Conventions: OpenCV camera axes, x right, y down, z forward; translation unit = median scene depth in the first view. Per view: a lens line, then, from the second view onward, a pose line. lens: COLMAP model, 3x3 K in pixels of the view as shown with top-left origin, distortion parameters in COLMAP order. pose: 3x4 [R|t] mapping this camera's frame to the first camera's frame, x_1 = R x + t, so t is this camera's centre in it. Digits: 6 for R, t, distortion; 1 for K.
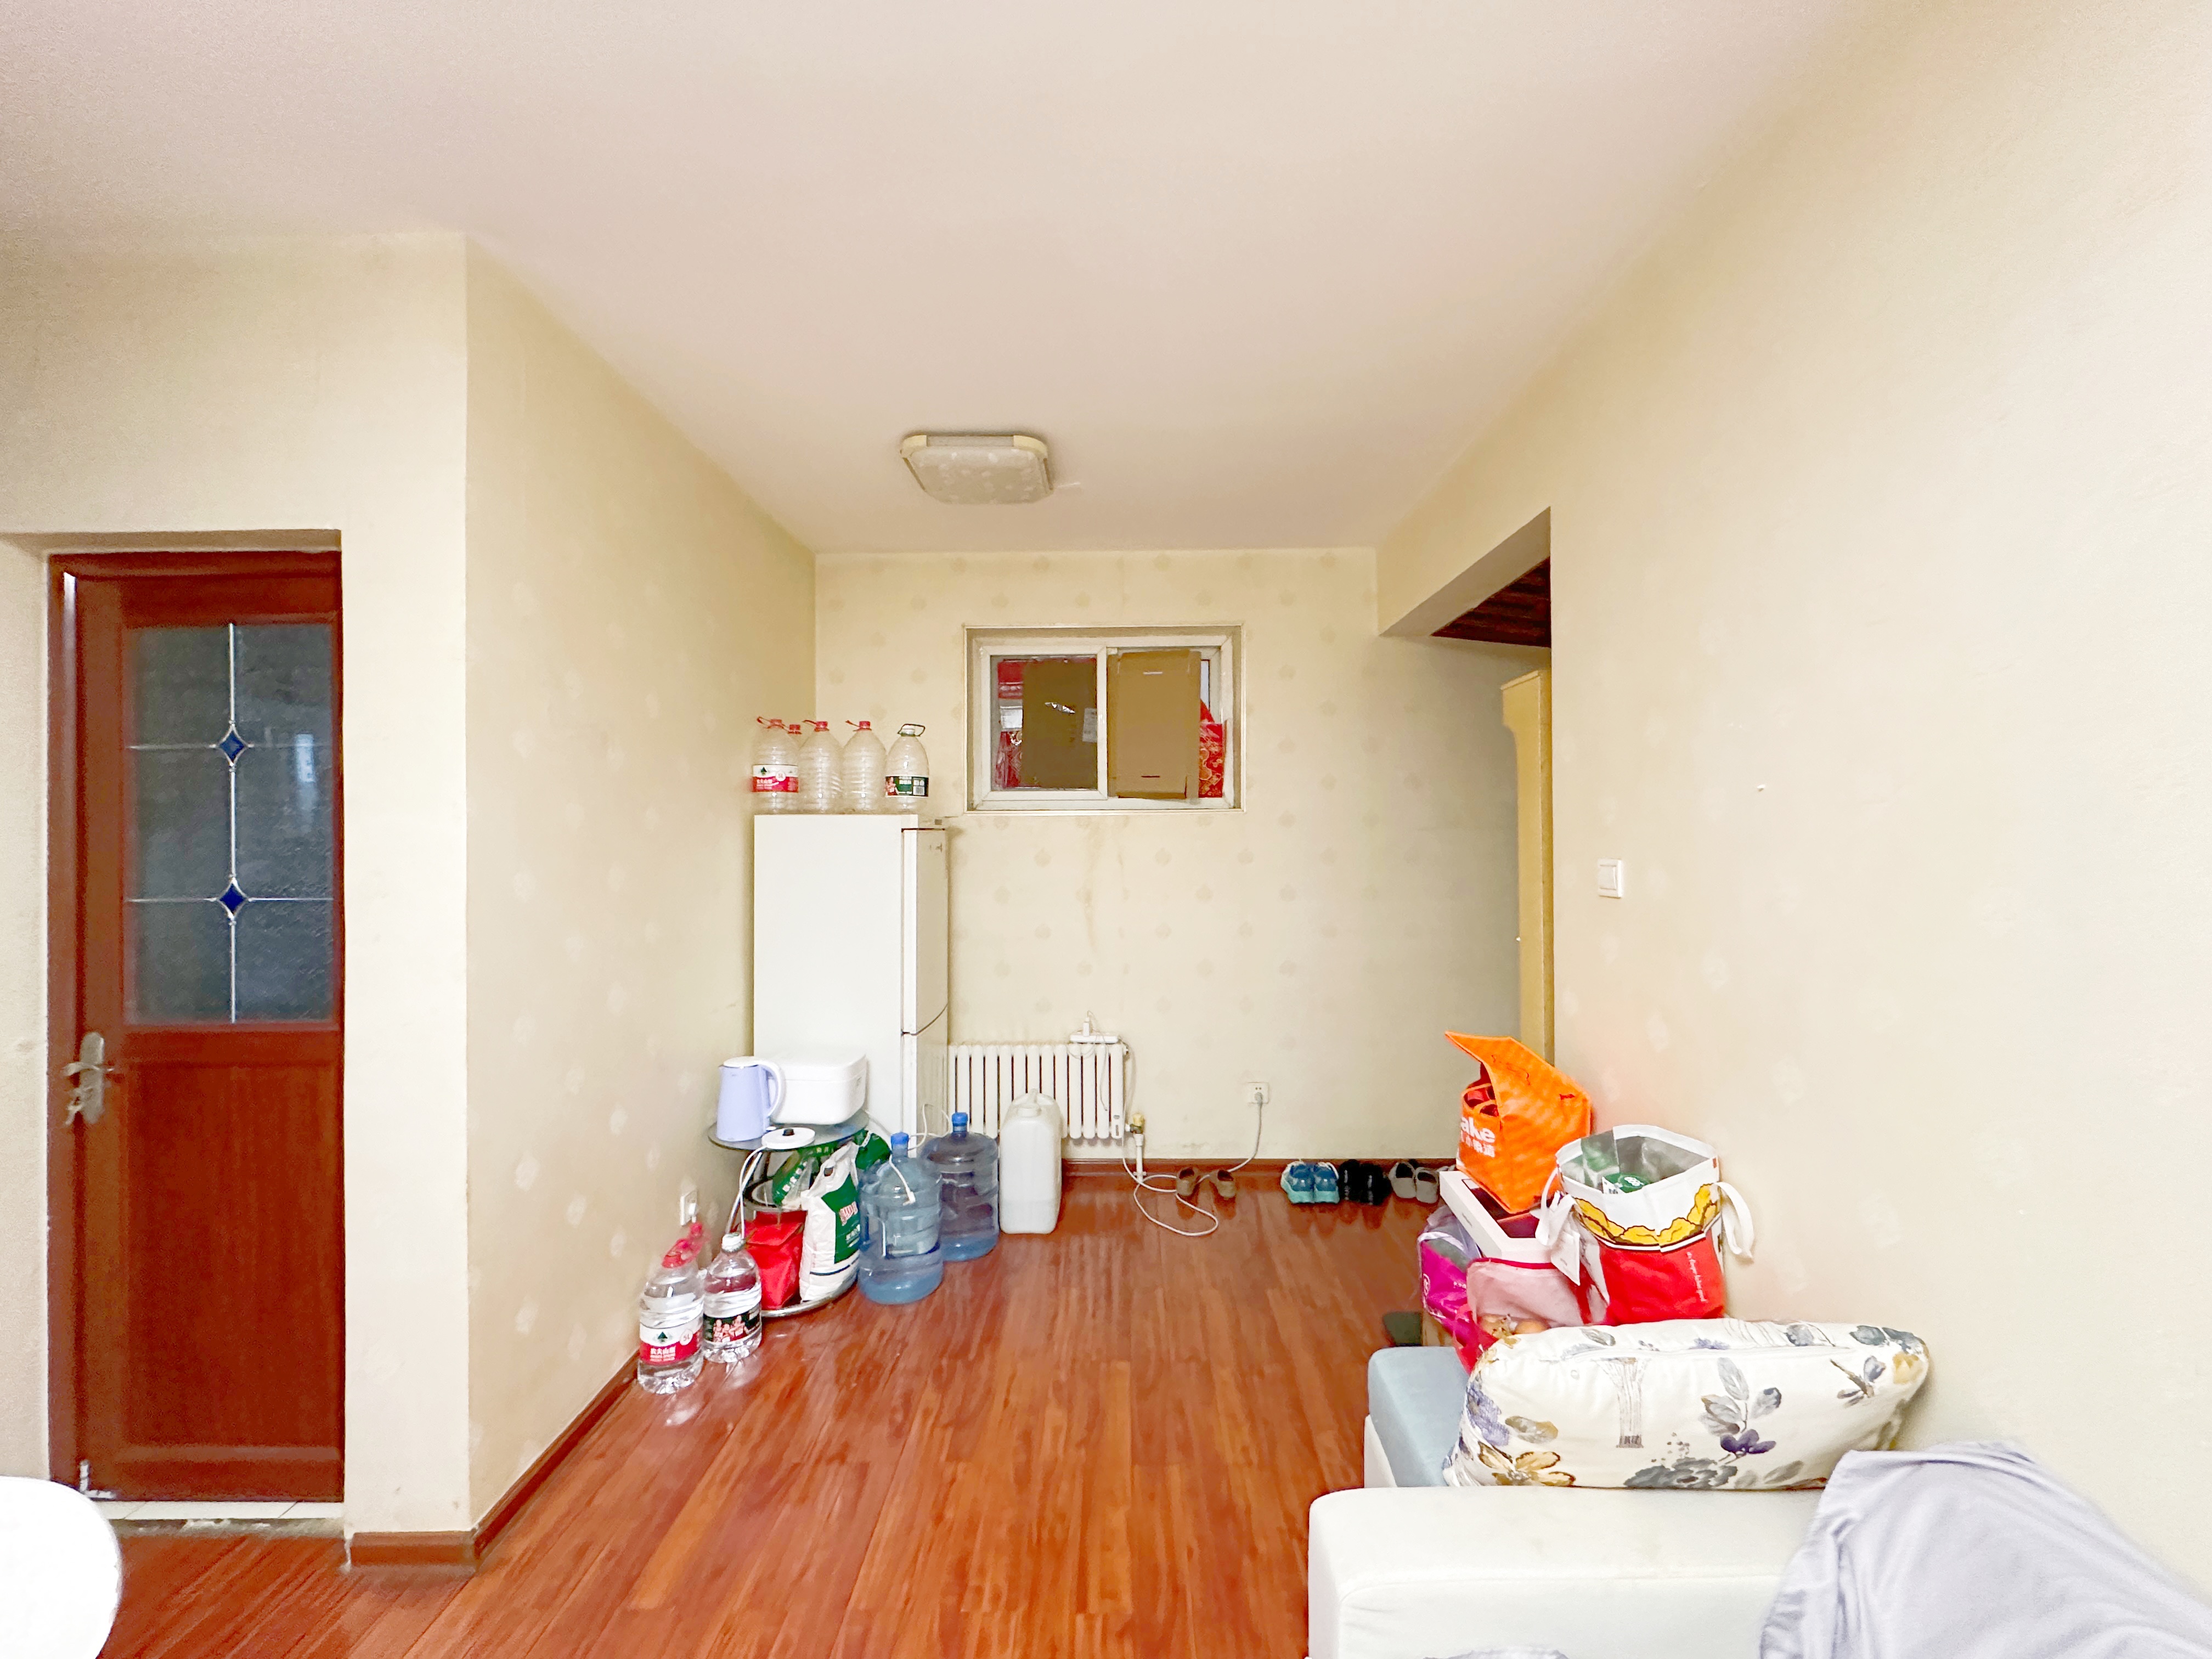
lens RADIAL K [[886.8, 0, 1106.0], [0, 886.8, 829.5], [0, 0, 1]] dist [-0.000367, -0.000014]
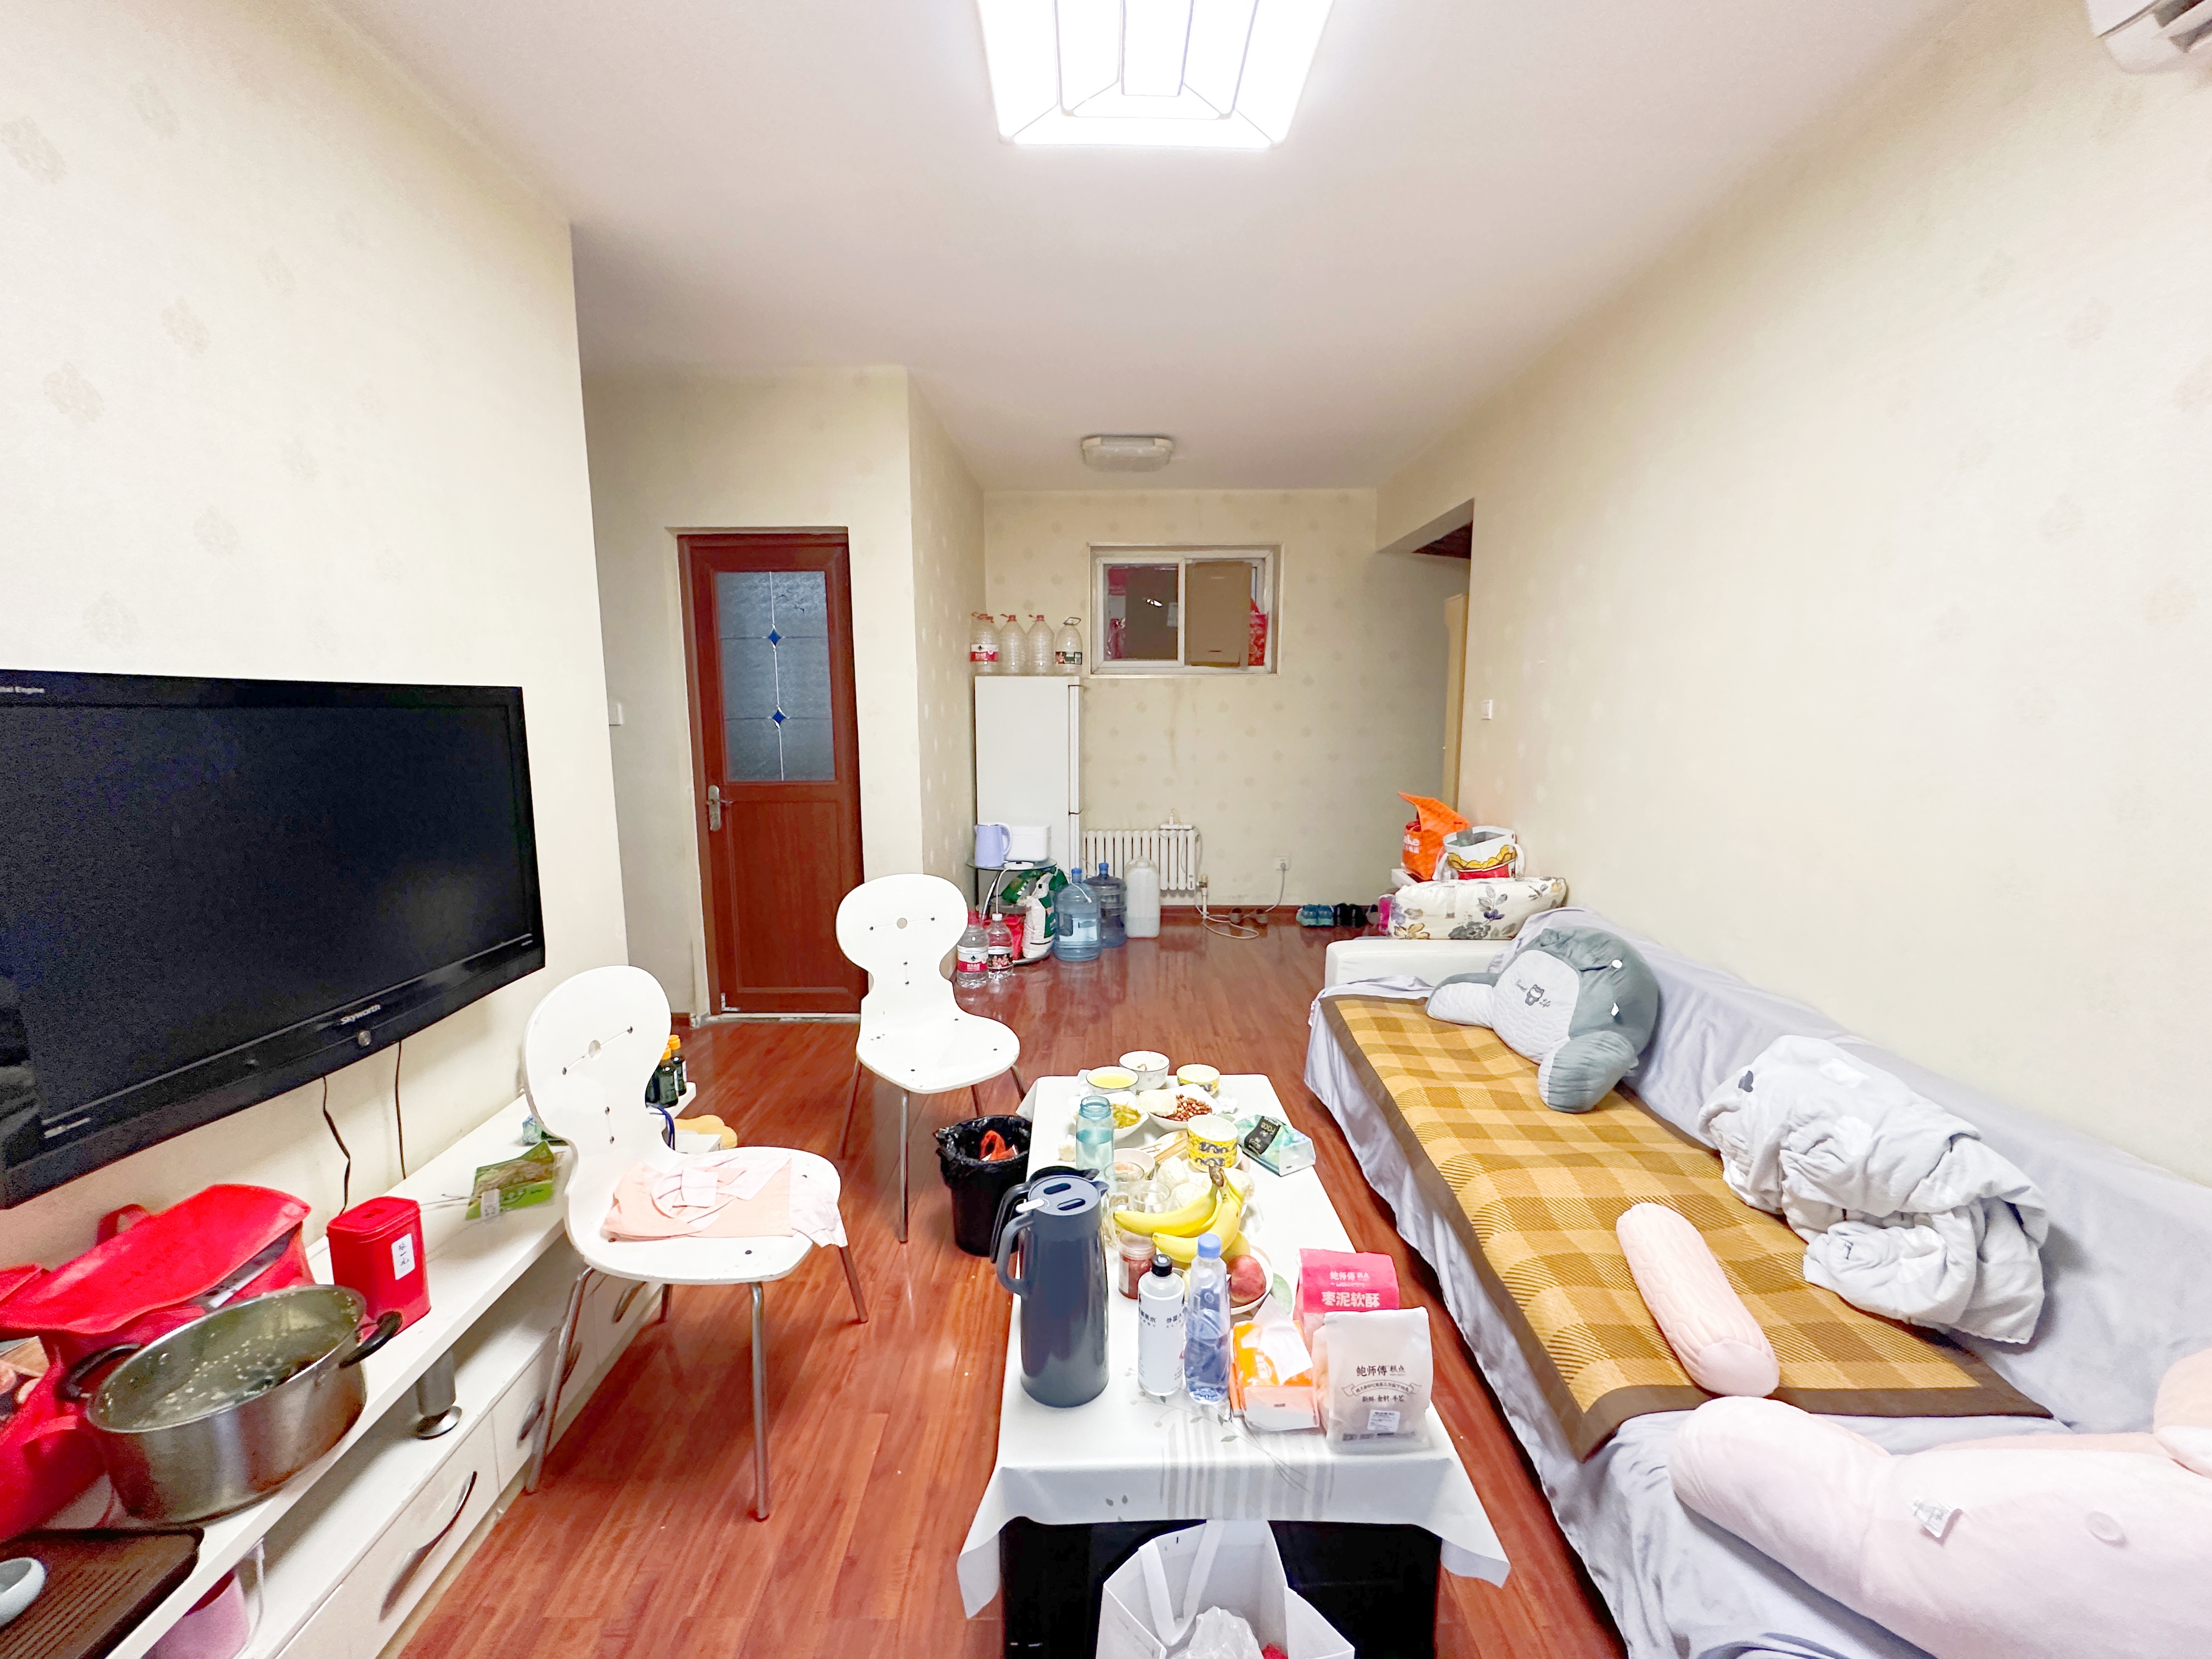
lens RADIAL K [[886.8, 0, 1106.0], [0, 886.8, 829.5], [0, 0, 1]] dist [-0.000367, -0.000014]
pose [[0.999968, 0.001665, 0.007763, -0.164110], [-0.002786, 0.989167, 0.146769, 0.019911], [-0.007435, -0.146786, 0.989140, -0.566695]]
